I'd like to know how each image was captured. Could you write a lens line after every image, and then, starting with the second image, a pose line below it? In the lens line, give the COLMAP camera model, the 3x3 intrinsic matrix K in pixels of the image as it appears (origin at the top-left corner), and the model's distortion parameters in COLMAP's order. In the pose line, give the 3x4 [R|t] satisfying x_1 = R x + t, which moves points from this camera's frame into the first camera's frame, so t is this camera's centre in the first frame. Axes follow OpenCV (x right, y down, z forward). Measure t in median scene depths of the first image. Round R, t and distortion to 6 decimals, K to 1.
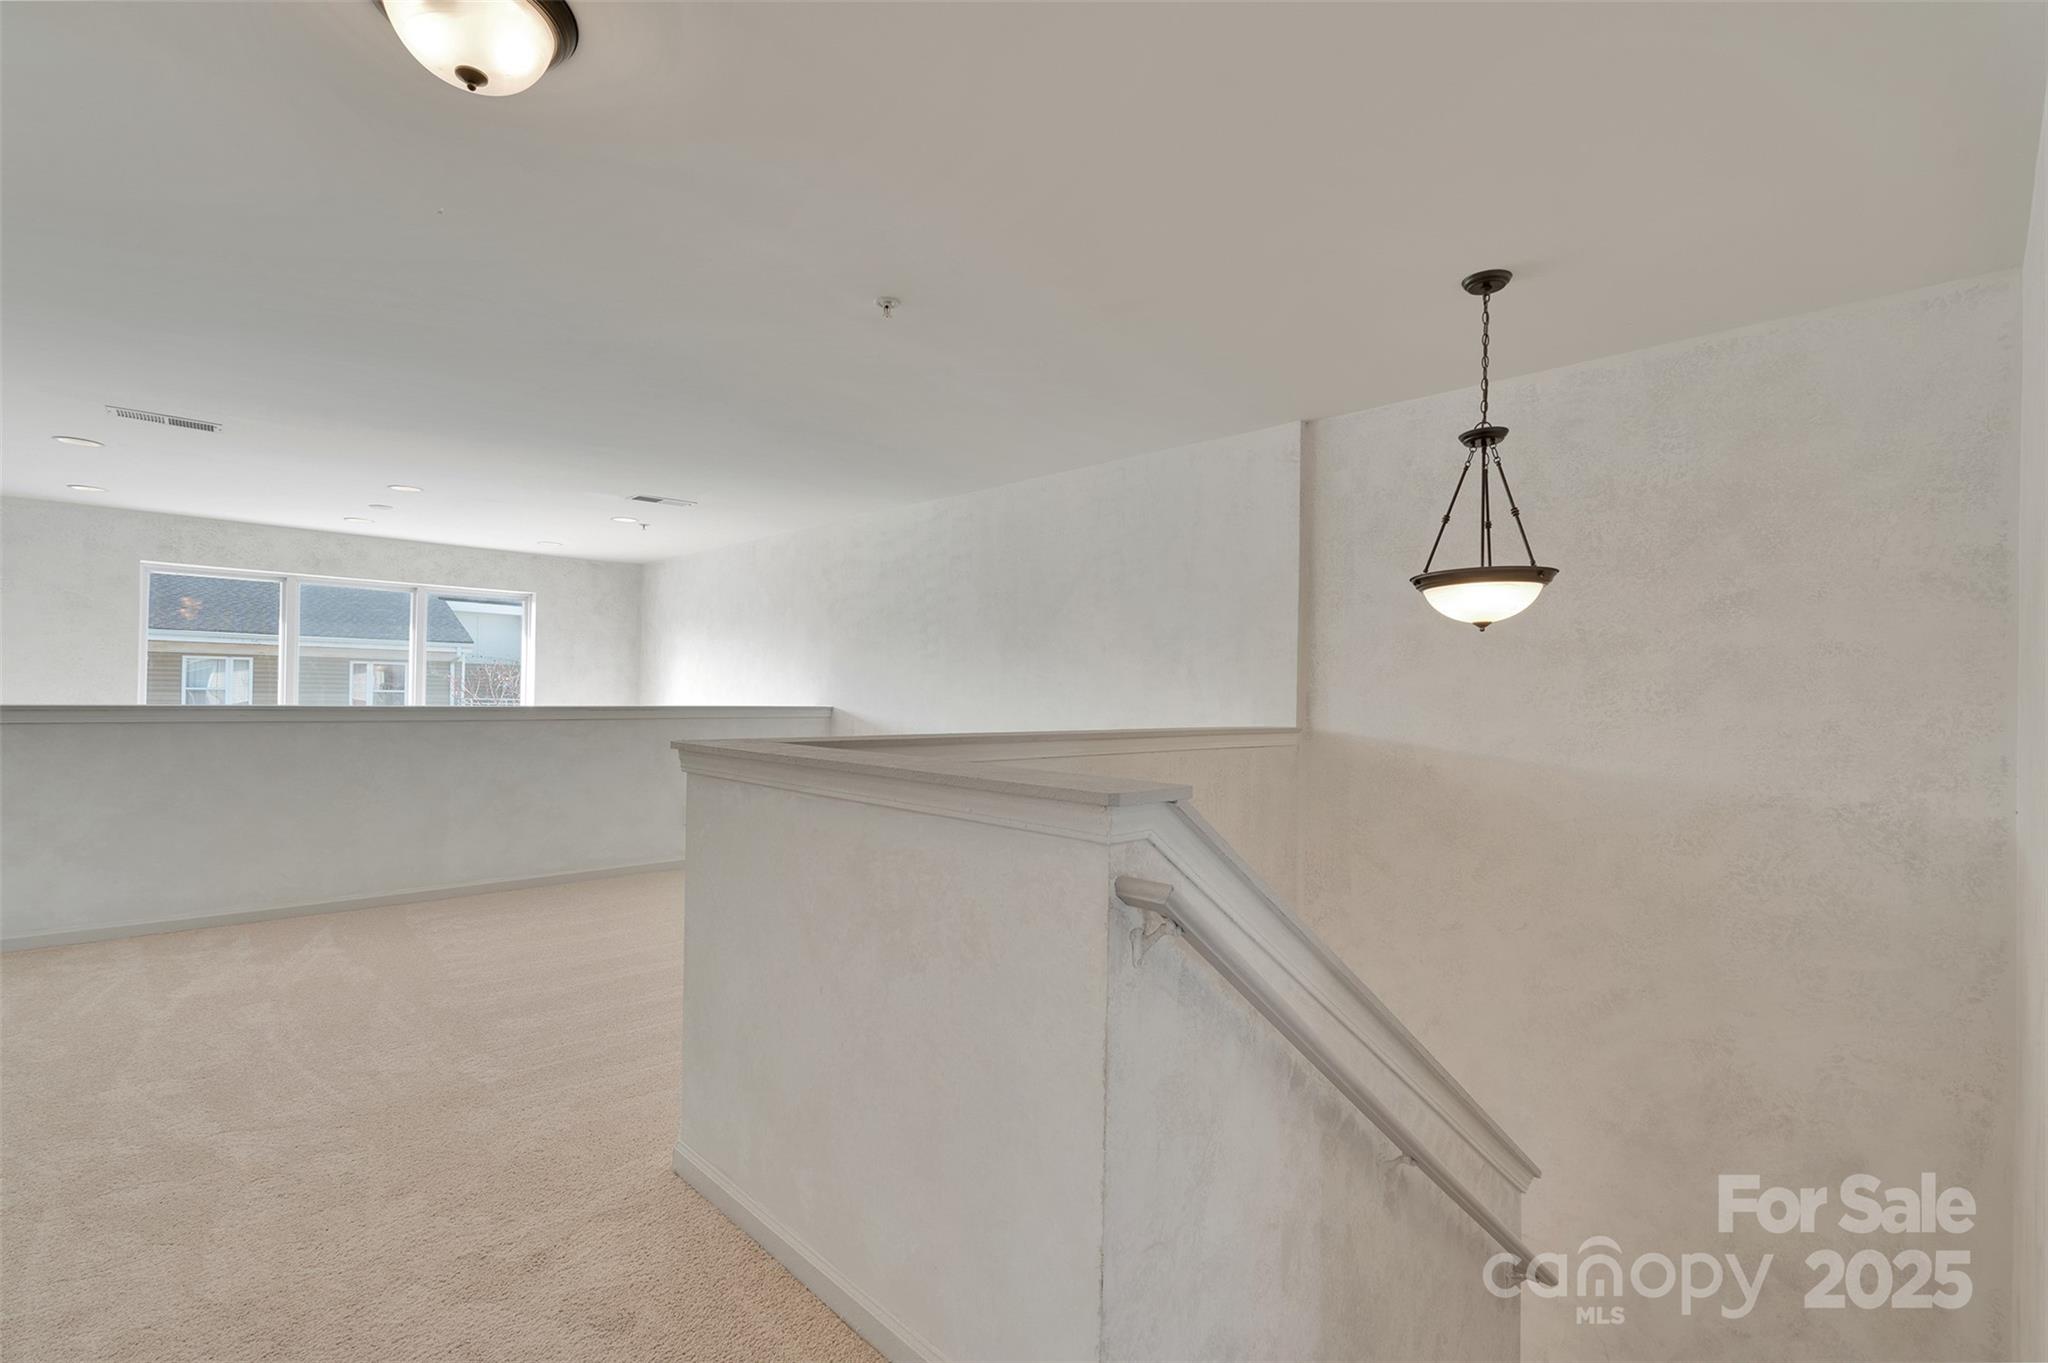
lens RADIAL K [[934.5, 0, 1012.1], [0, 934.5, 679.7], [0, 0, 1]] dist [0.009282, 0.001725]
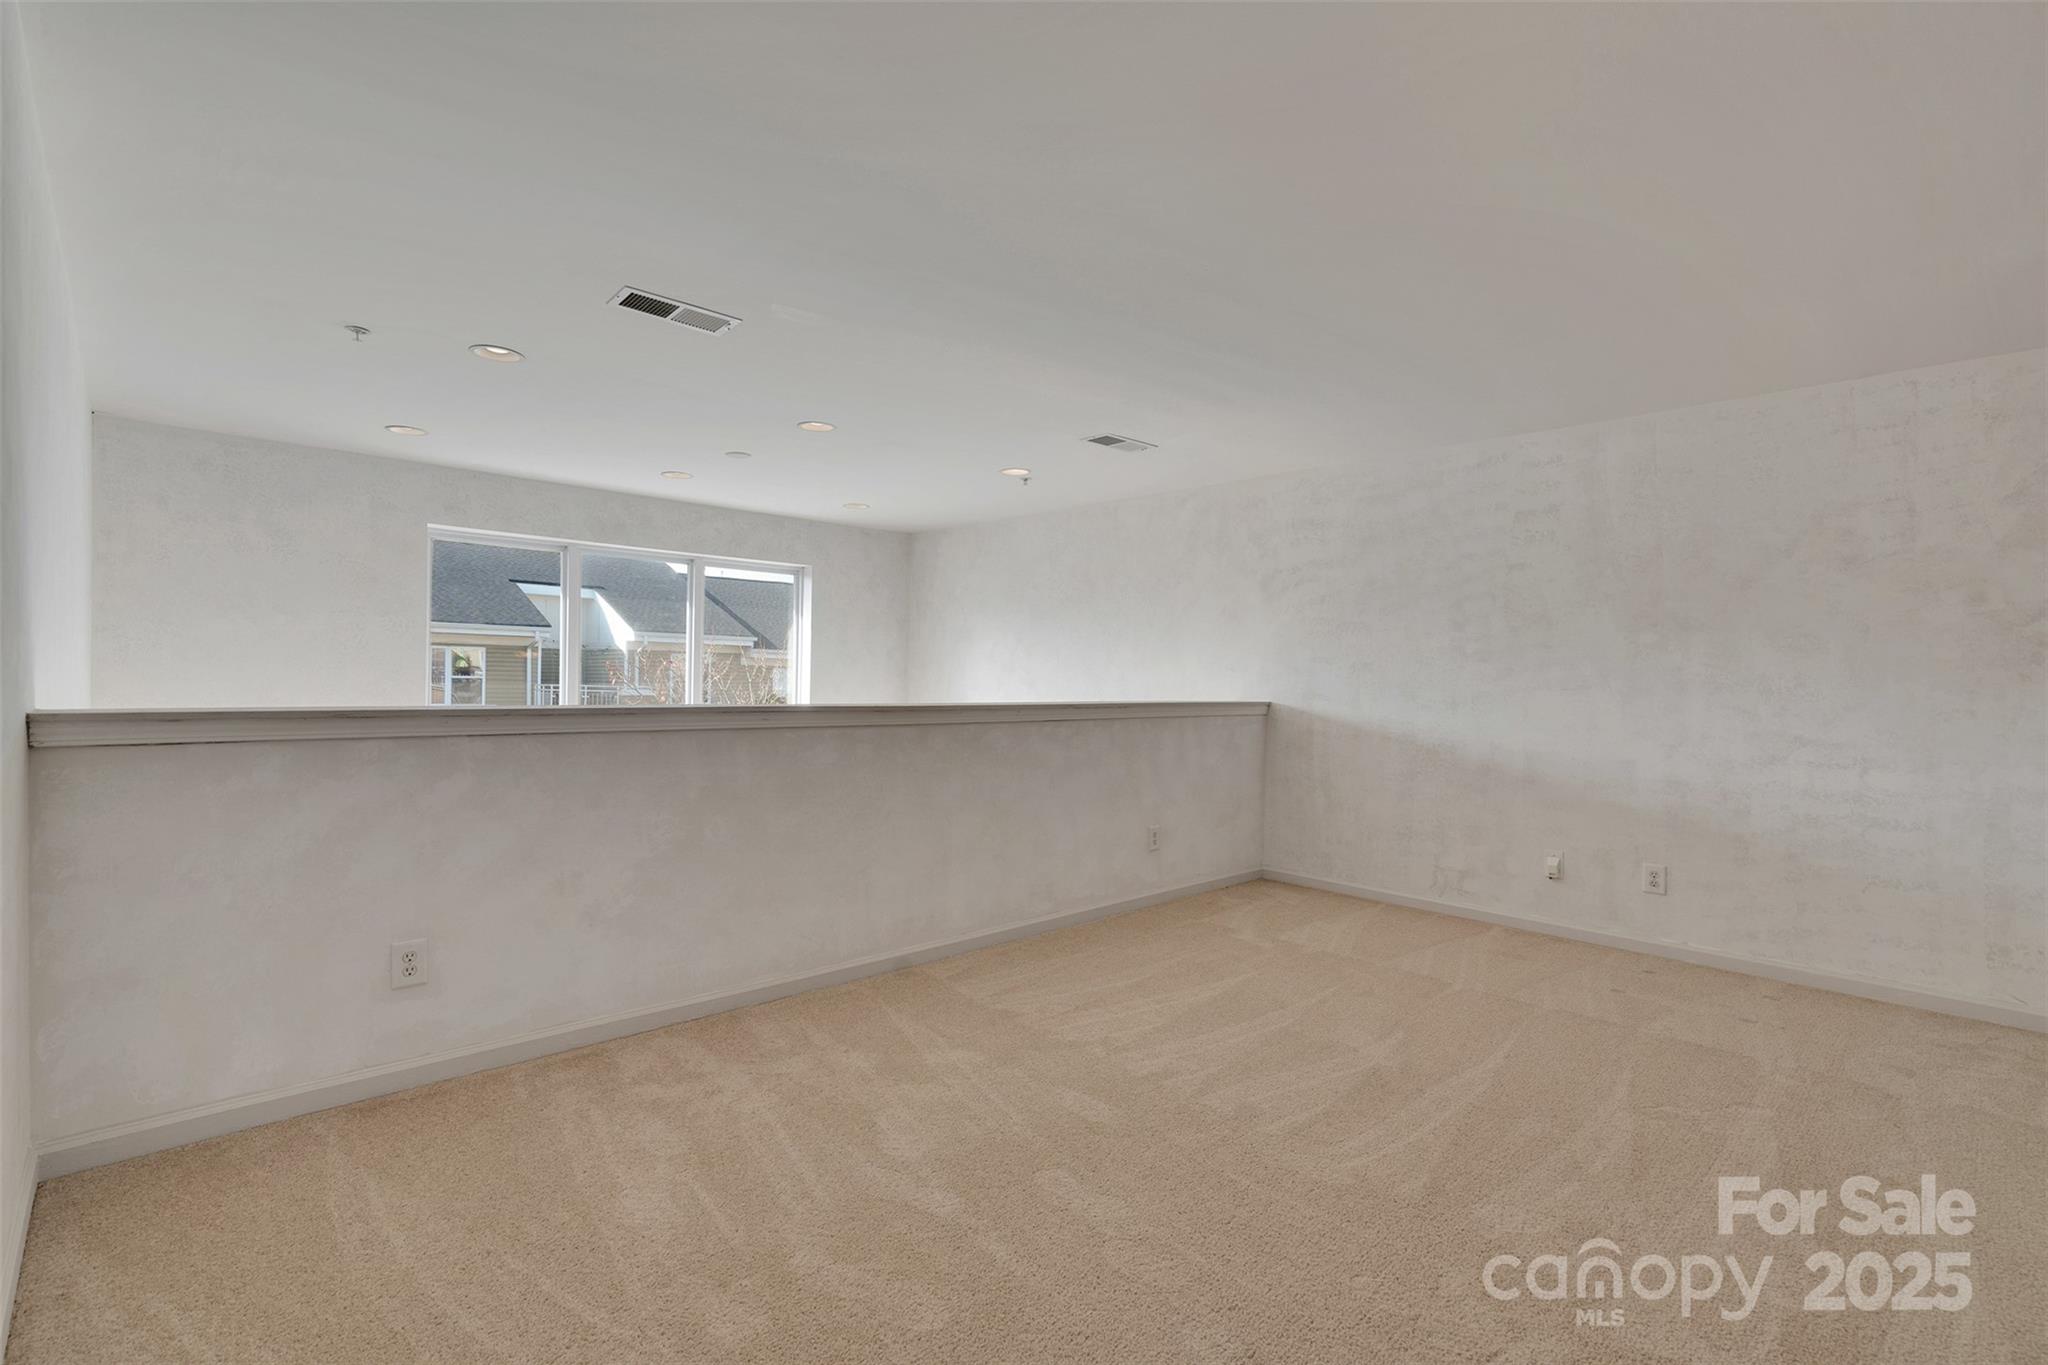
lens RADIAL K [[934.5, 0, 1005.5], [0, 934.5, 692.7], [0, 0, 1]] dist [0.009282, 0.001725]
pose [[0.999992, 0.000135, -0.003874, -0.380430], [-0.000018, 0.999545, 0.030153, -0.003537], [0.003877, -0.030152, 0.999538, 0.165683]]
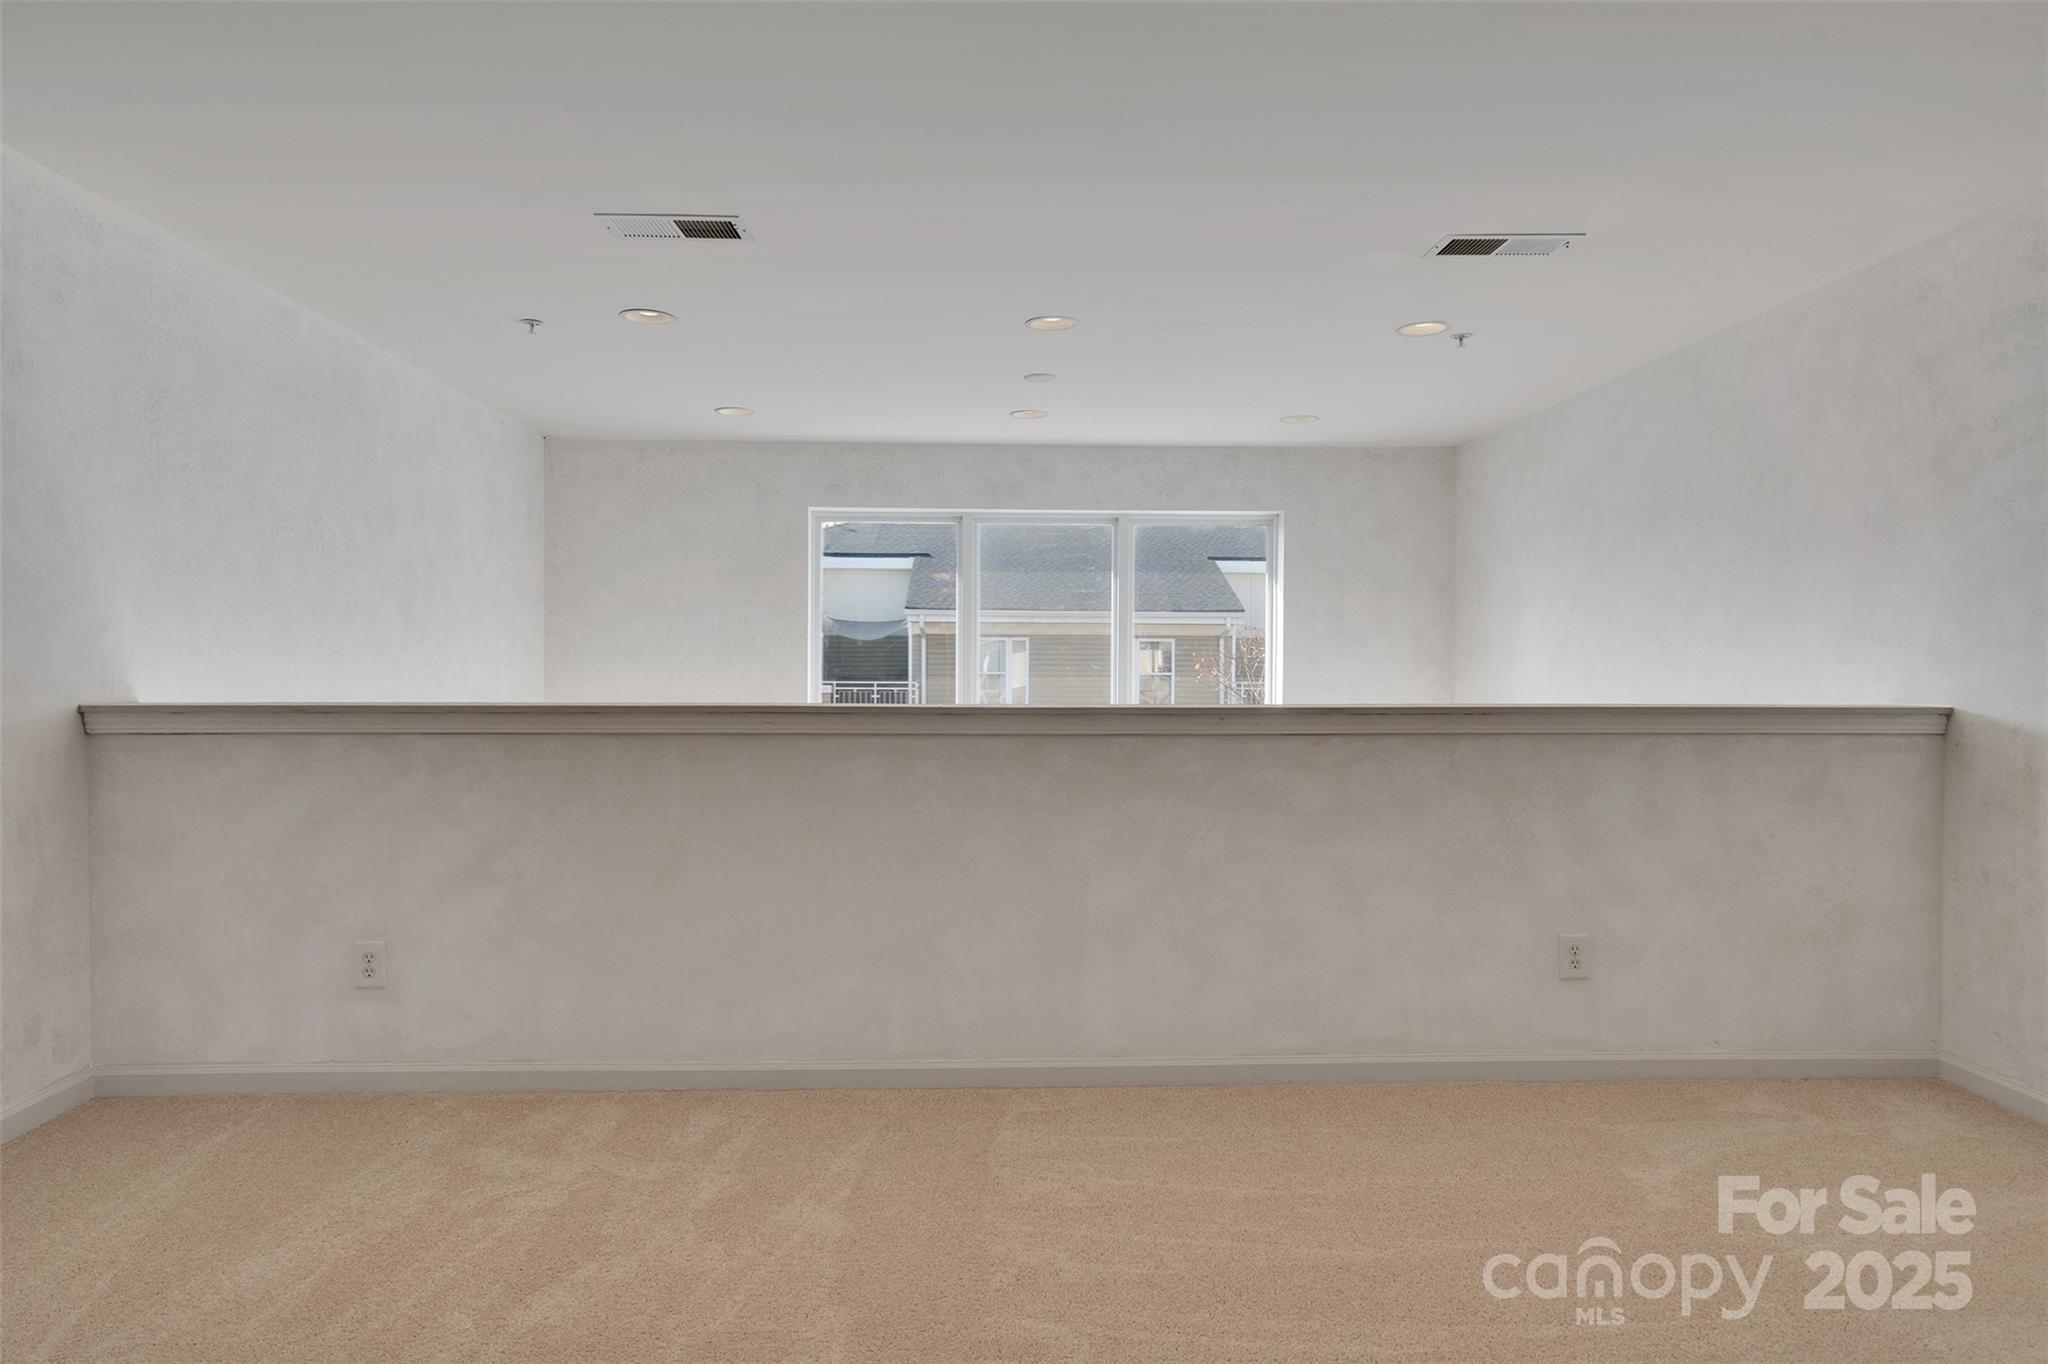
lens RADIAL K [[1233.9, 0, 1020.1], [0, 1233.9, 684.2], [0, 0, 1]] dist [0.016951, -0.000388]
pose [[0.755501, -0.003617, -0.655138, -0.131783], [0.019634, 0.999661, 0.017123, 0.002459], [0.654853, -0.025800, 0.755316, 0.324707]]
